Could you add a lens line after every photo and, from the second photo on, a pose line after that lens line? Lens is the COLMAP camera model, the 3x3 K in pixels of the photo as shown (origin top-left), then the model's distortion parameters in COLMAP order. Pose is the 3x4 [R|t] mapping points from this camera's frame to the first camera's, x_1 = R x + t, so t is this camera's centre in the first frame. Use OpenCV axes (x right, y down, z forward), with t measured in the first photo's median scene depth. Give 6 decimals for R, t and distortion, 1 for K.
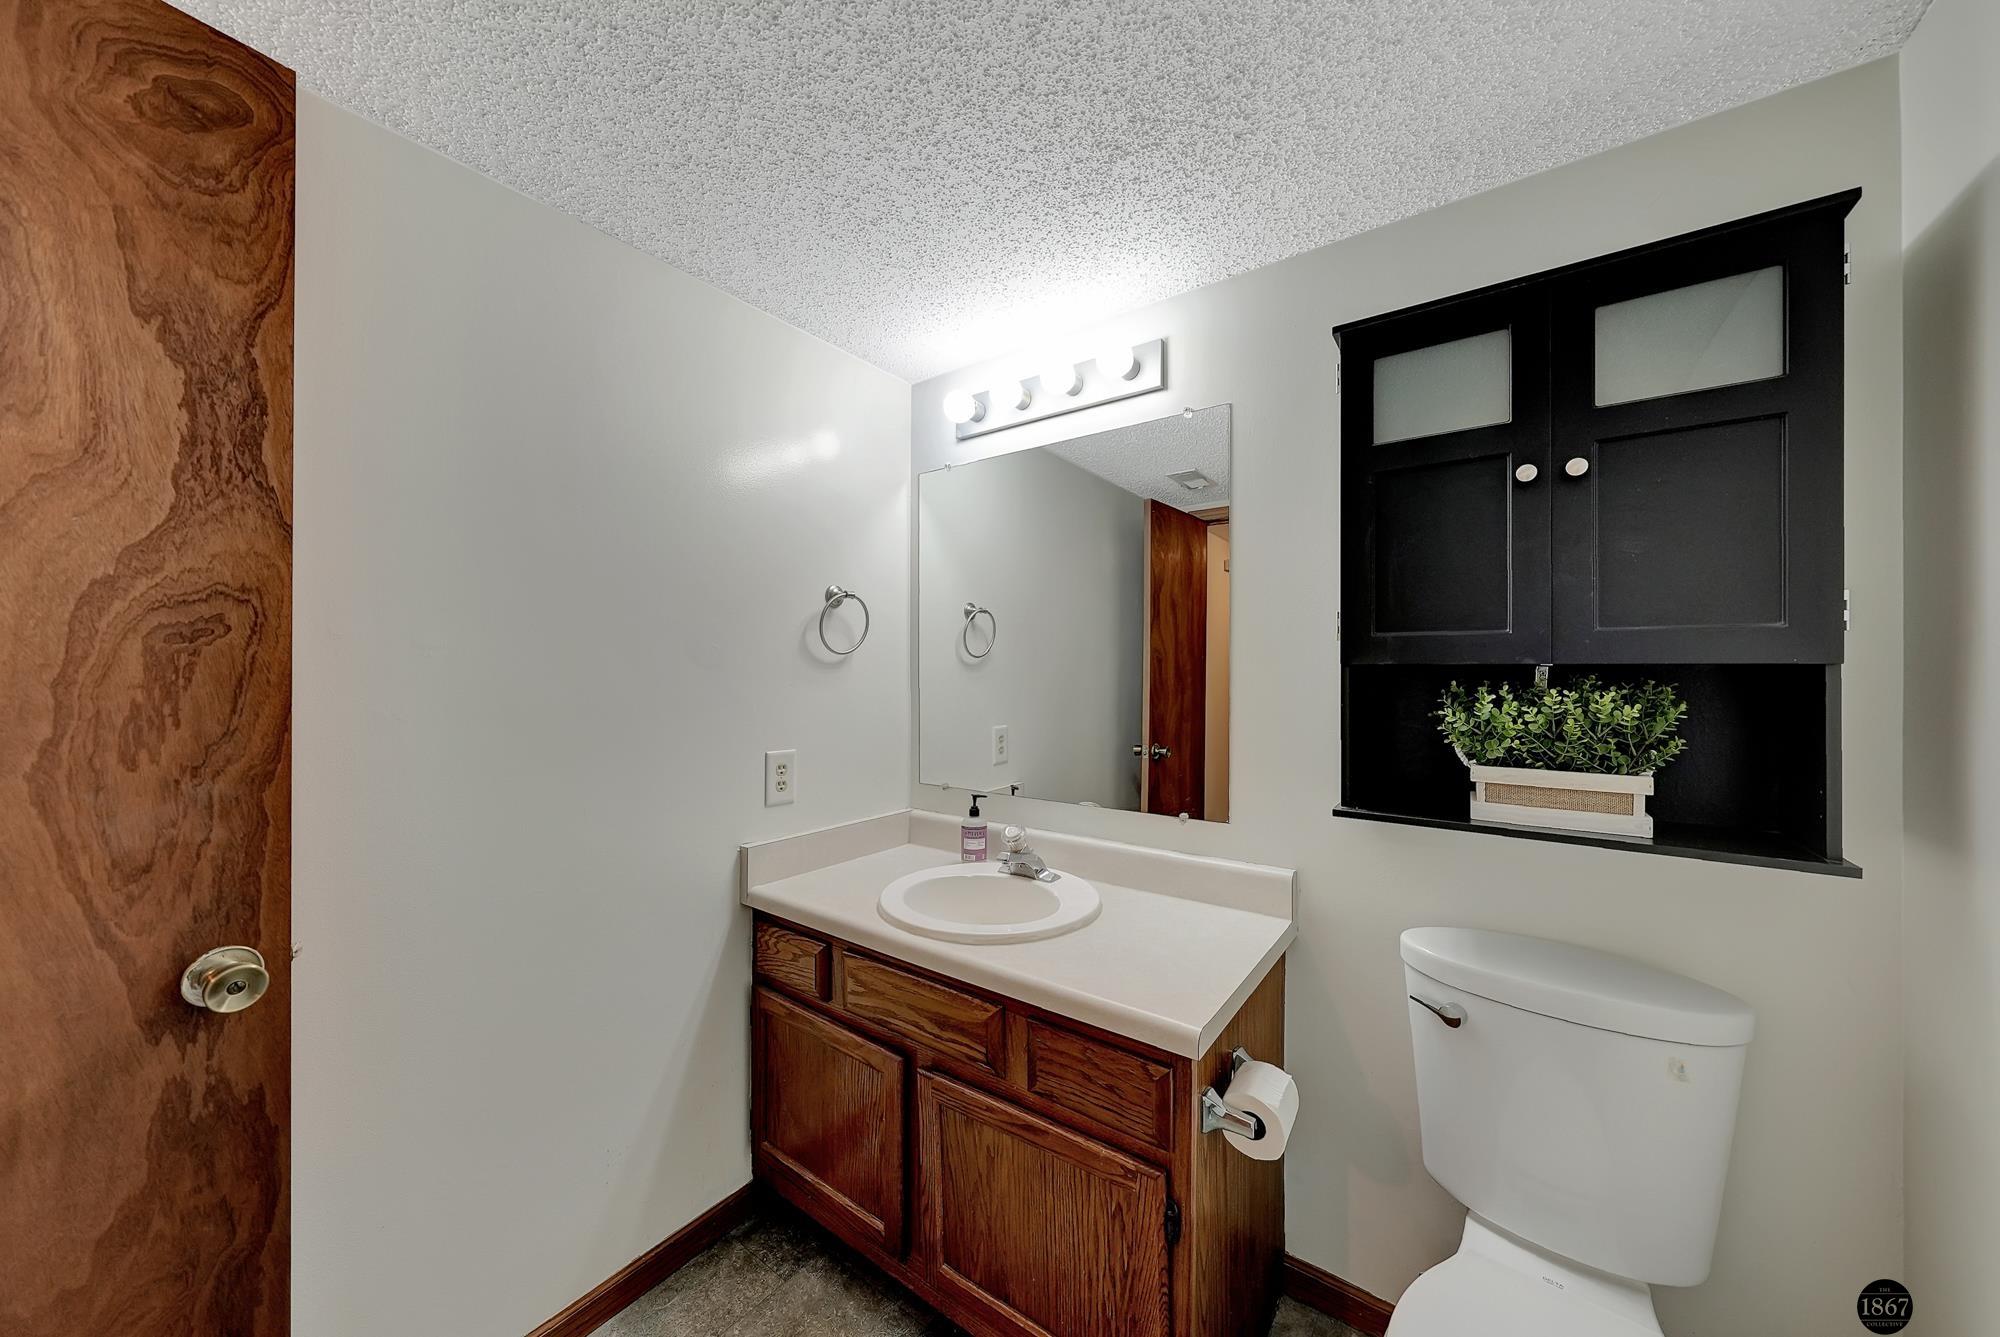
lens RADIAL K [[690.1, 0, 1000.0], [0, 690.1, 668.5], [0, 0, 1]] dist [-0.003198, -0.000028]
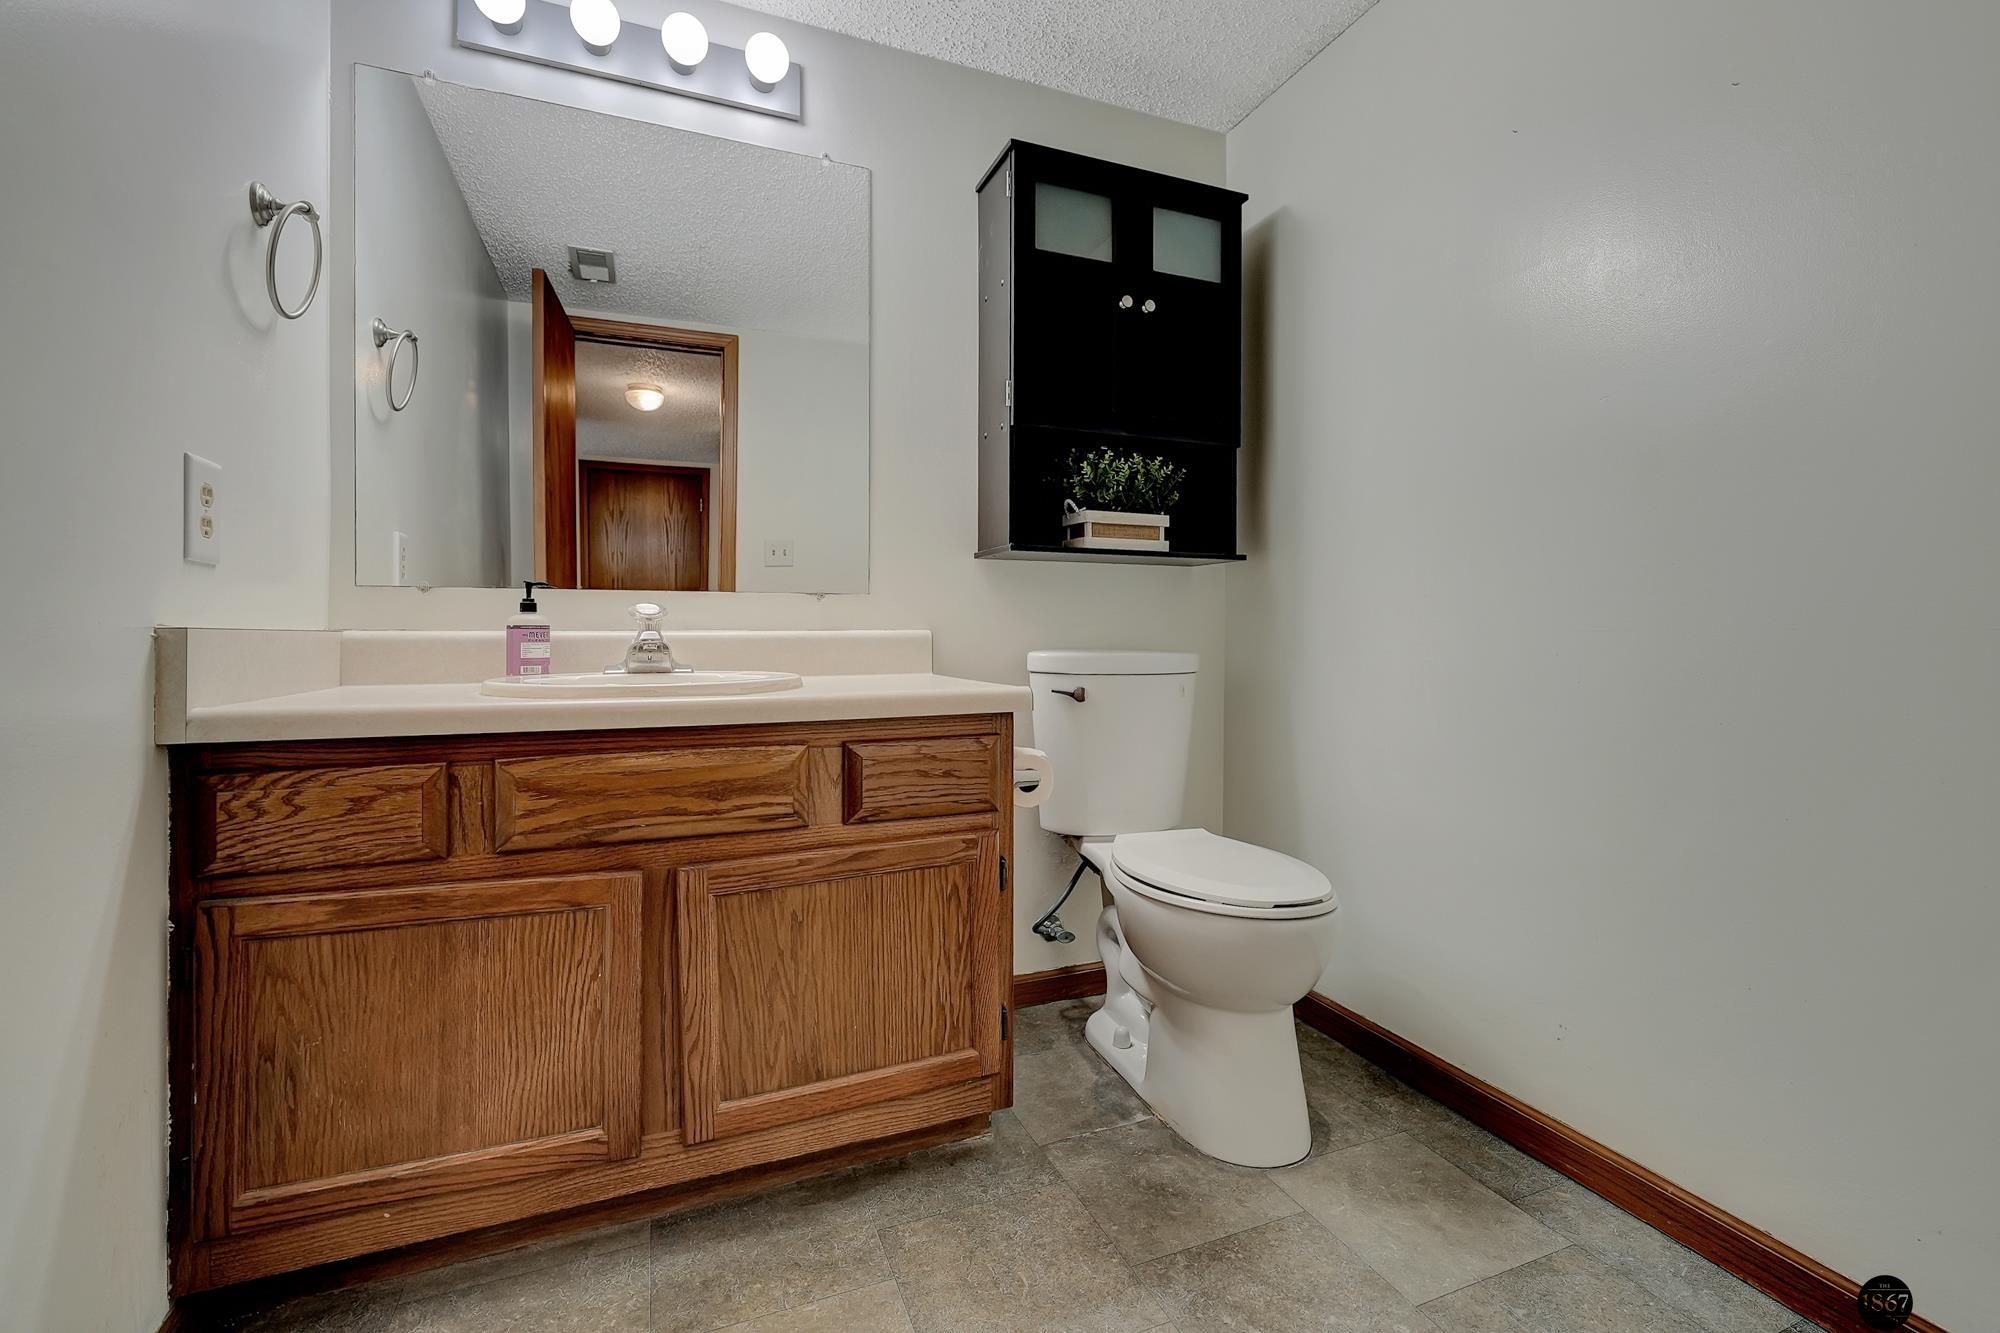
lens RADIAL K [[855.1, 0, 1008.6], [0, 855.1, 635.1], [0, 0, 1]] dist [0.001616, -0.000009]
pose [[0.518997, -0.007543, 0.854743, -0.742376], [-0.000103, 0.999961, 0.008887, 0.329418], [-0.854776, -0.004700, 0.518976, 0.221054]]
